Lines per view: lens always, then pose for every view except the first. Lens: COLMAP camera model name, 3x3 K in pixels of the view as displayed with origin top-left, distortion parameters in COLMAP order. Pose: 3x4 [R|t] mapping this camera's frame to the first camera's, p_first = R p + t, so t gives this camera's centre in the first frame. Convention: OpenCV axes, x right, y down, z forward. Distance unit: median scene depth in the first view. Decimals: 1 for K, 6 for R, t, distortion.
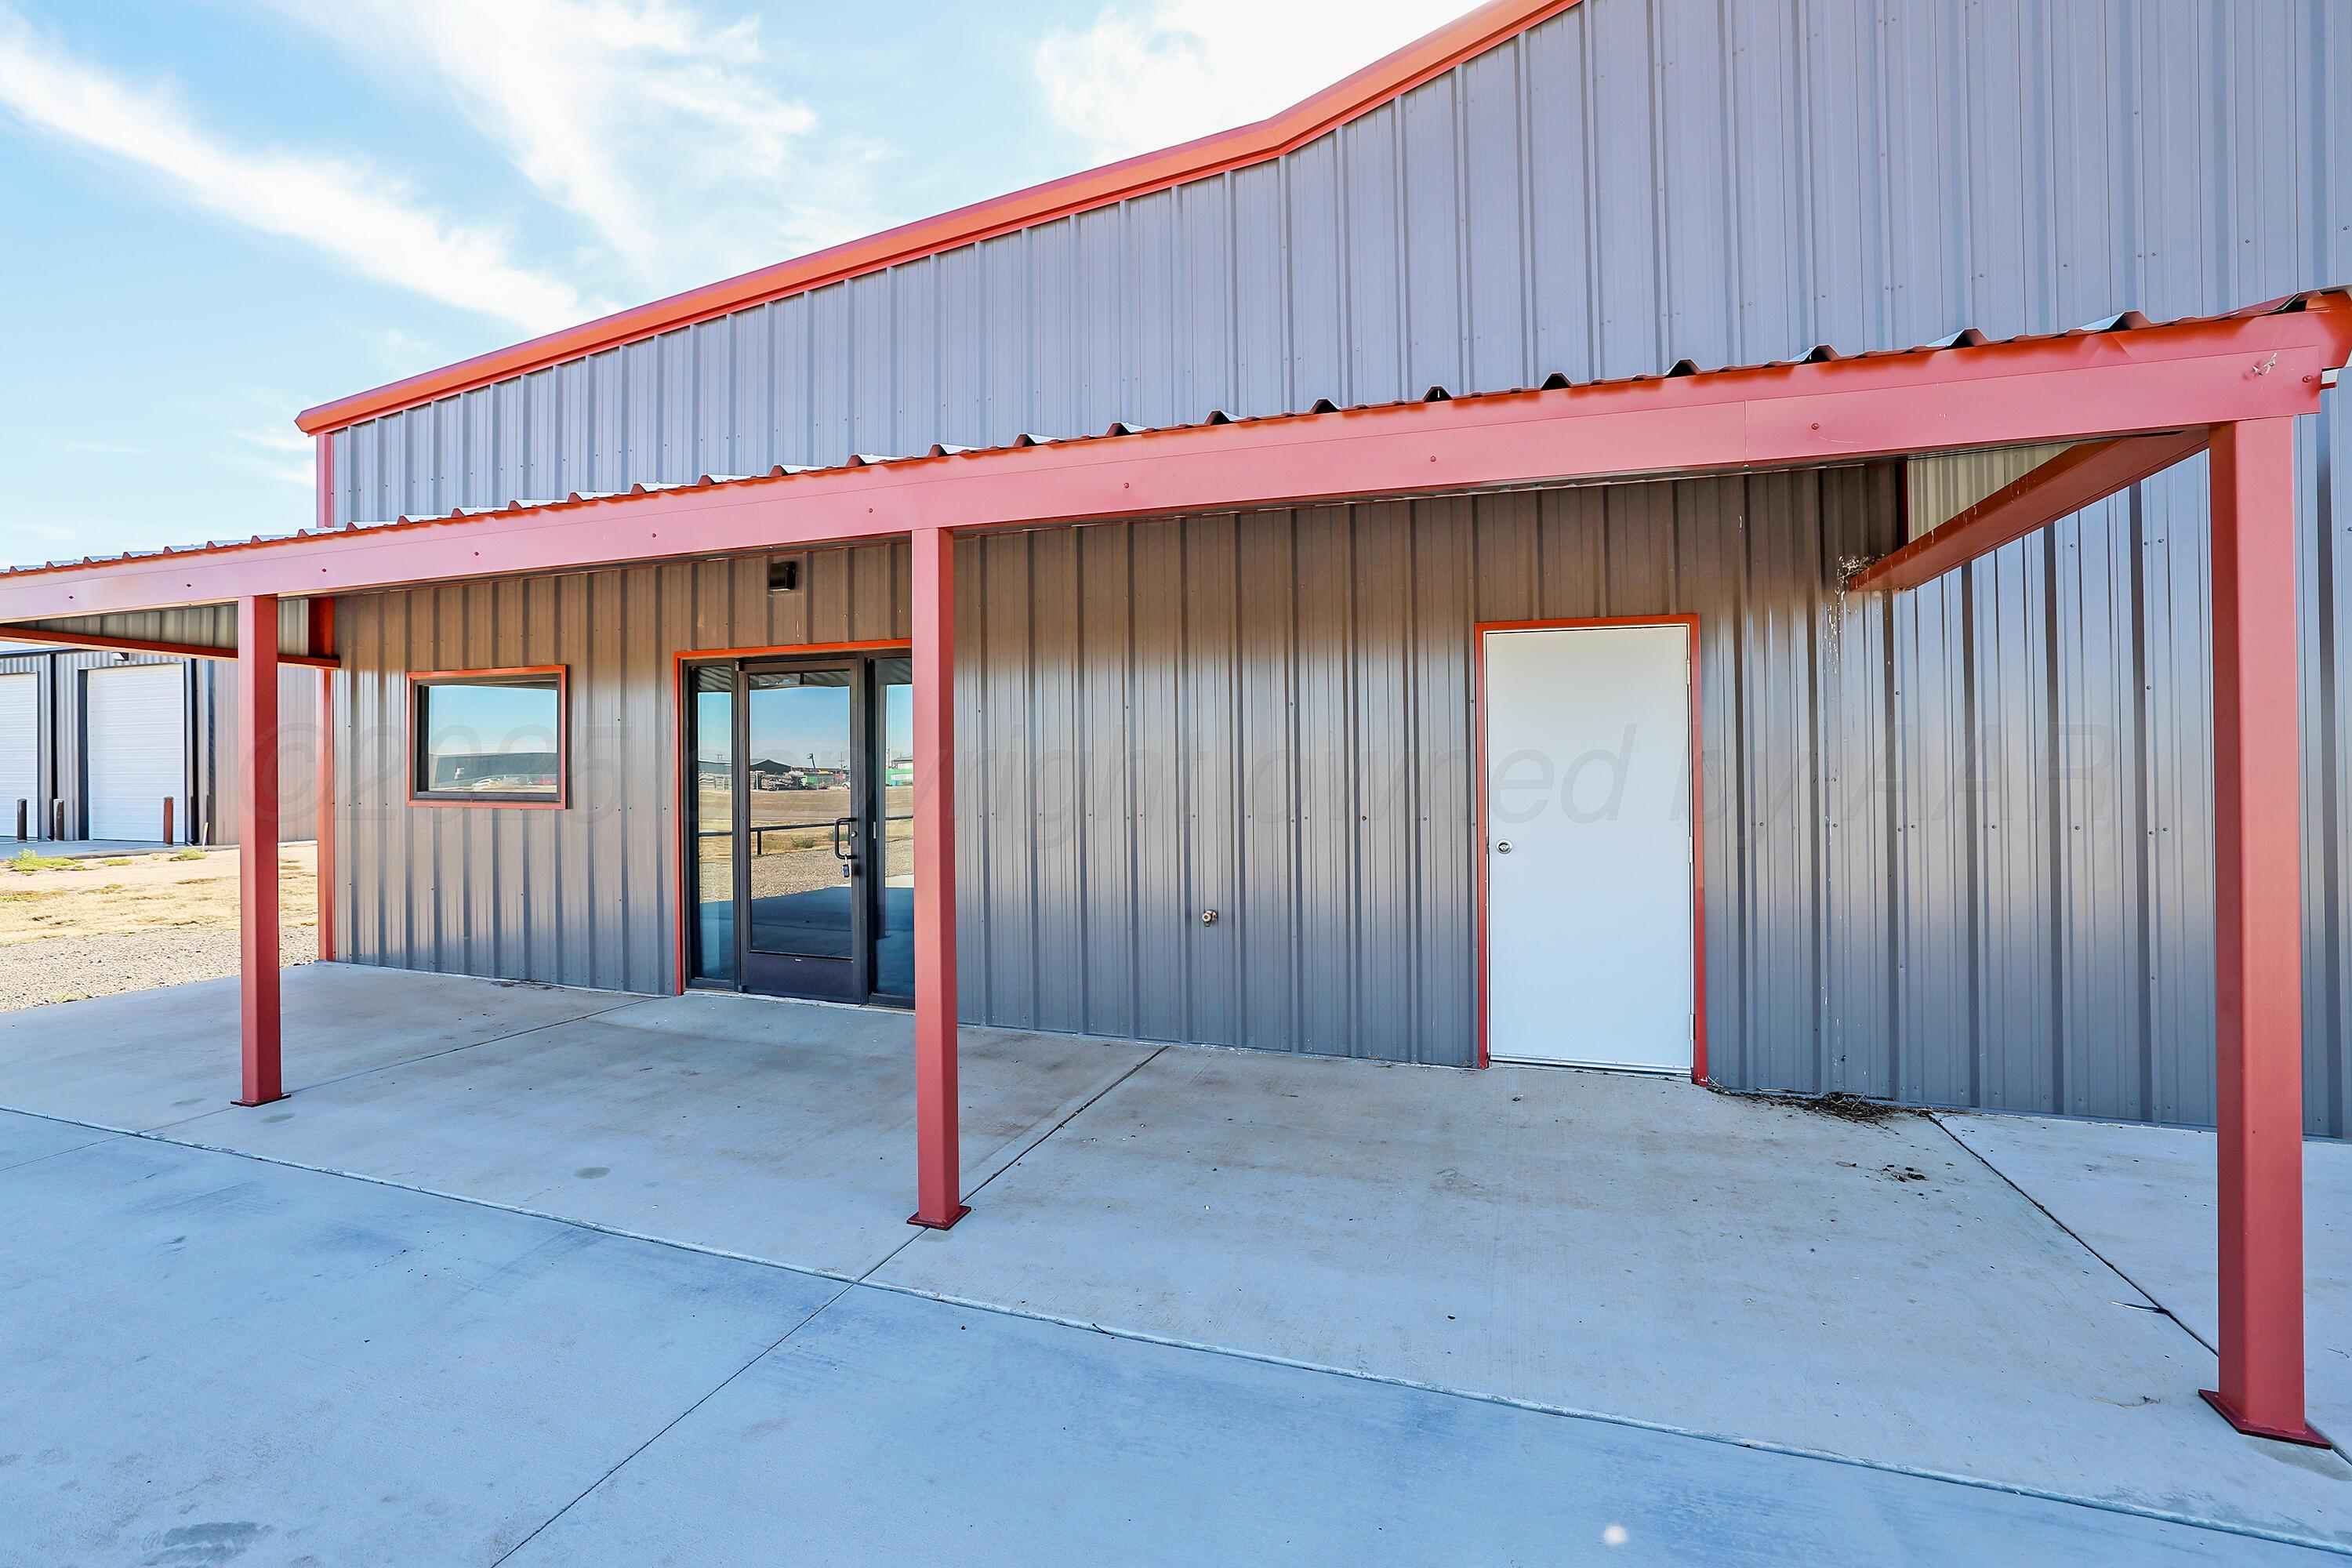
lens RADIAL K [[1025.2, 0, 1175.4], [0, 1025.2, 755.5], [0, 0, 1]] dist [-0.042992, 0.015004]
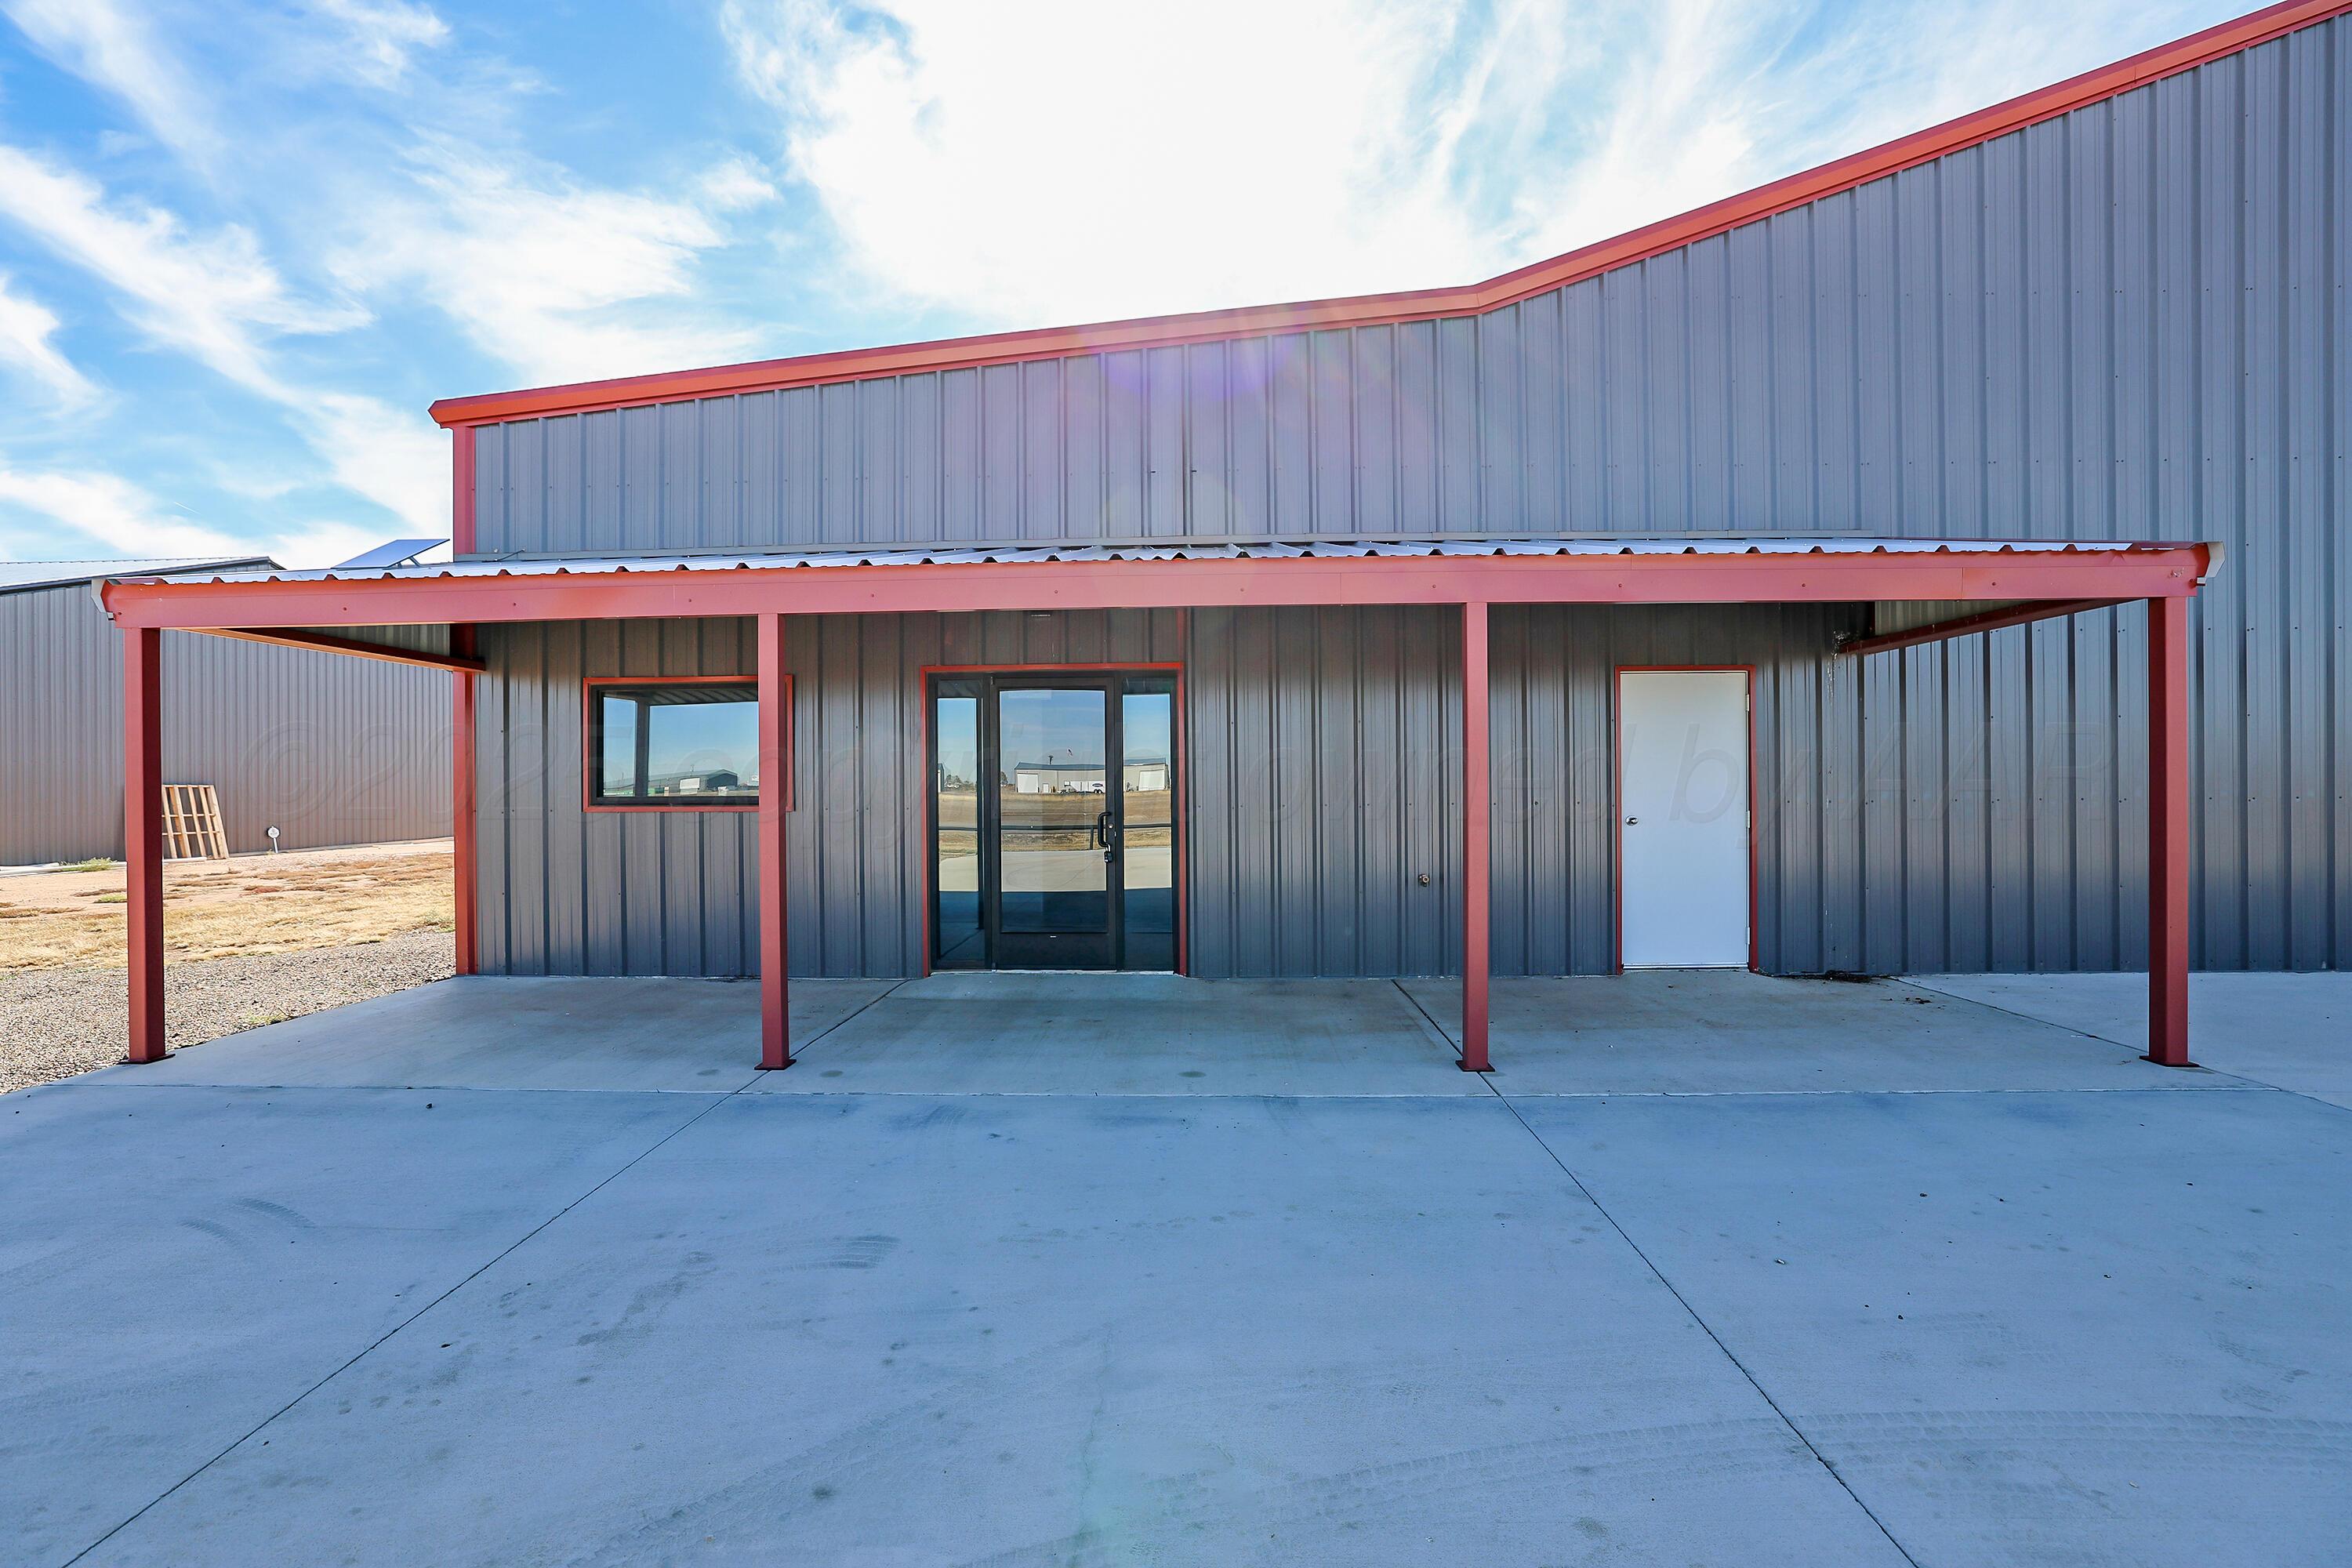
lens RADIAL K [[1034.5, 0, 1169.7], [0, 1034.5, 771.2], [0, 0, 1]] dist [-0.049015, 0.018386]
pose [[0.956031, -0.004563, 0.293230, -0.735248], [0.003413, 0.999984, 0.004436, 0.010522], [-0.293246, -0.003240, 0.956032, -0.199663]]
